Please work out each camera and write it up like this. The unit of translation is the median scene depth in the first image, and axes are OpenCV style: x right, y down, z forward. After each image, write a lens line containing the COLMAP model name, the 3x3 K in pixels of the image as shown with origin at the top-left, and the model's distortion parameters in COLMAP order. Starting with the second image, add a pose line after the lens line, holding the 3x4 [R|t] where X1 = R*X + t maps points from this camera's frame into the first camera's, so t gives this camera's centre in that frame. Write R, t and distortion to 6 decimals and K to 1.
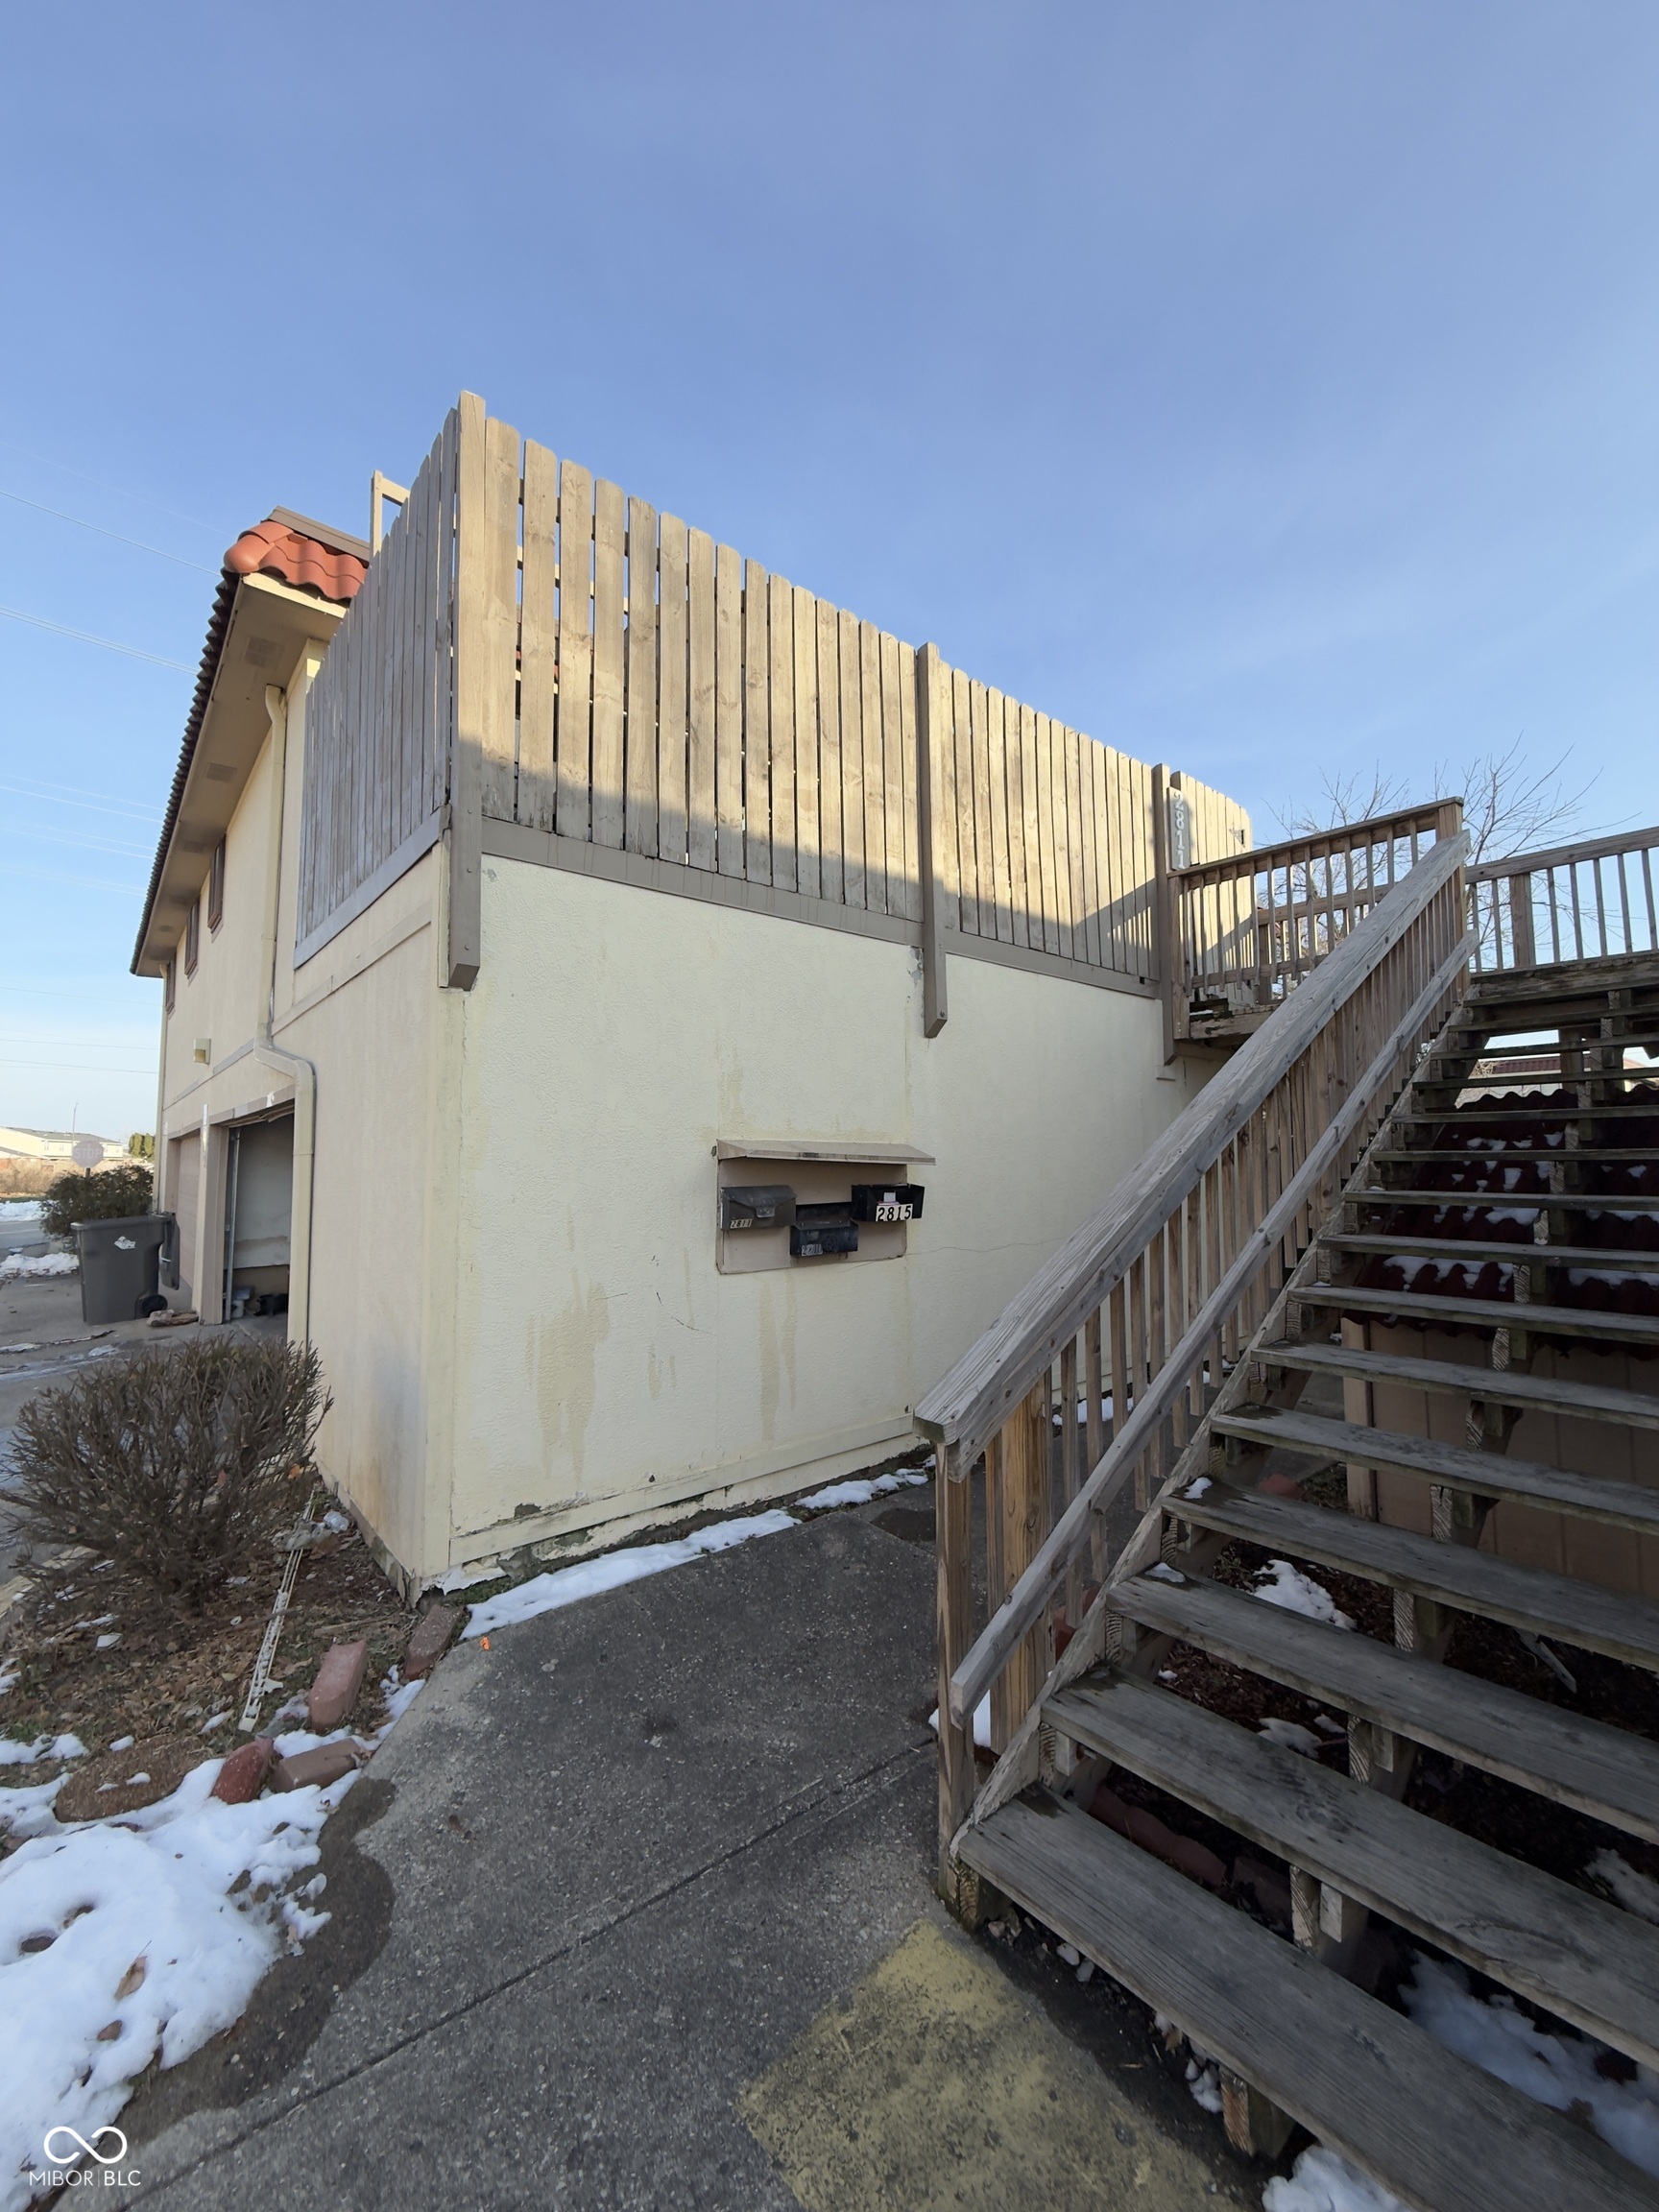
lens RADIAL K [[881.5, 0, 833.7], [0, 881.5, 1099.3], [0, 0, 1]] dist [0.000439, 0.000766]
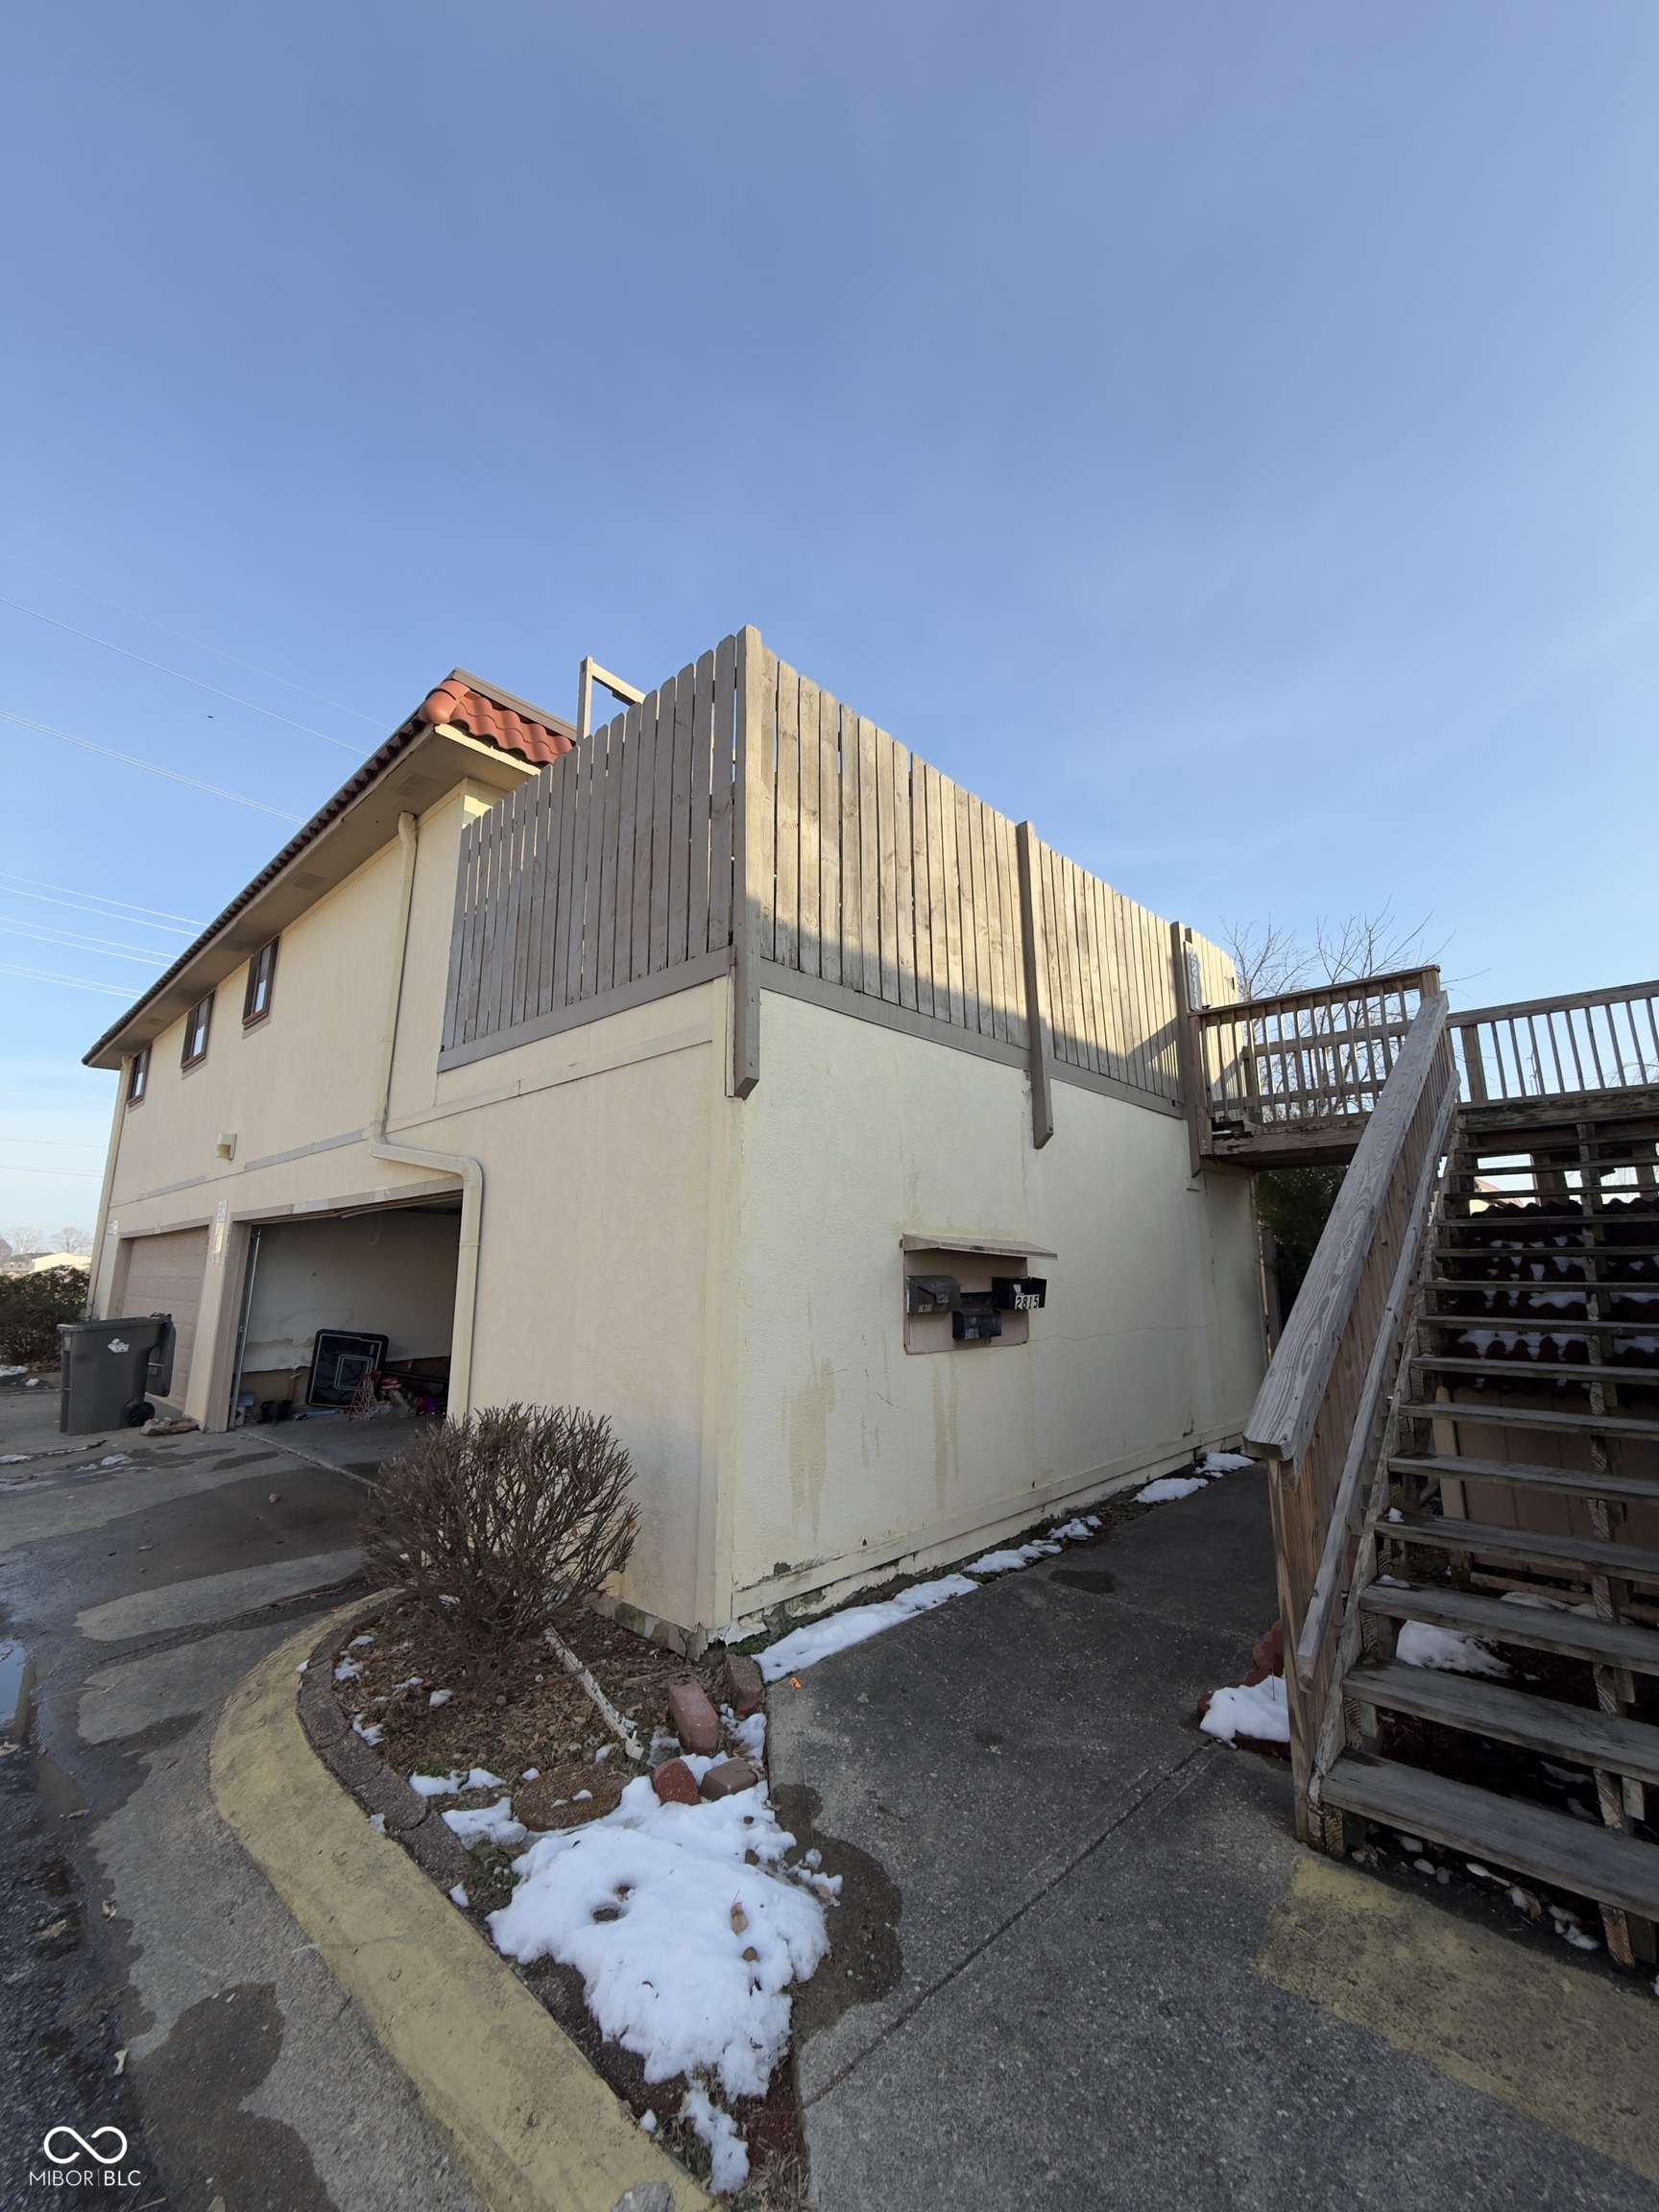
lens RADIAL K [[881.5, 0, 833.7], [0, 881.5, 1099.3], [0, 0, 1]] dist [0.000439, 0.000766]
pose [[0.993440, 0.028129, 0.110842, -0.367267], [-0.014087, 0.991995, -0.125486, 0.018255], [-0.113485, 0.123102, 0.985884, -0.145967]]
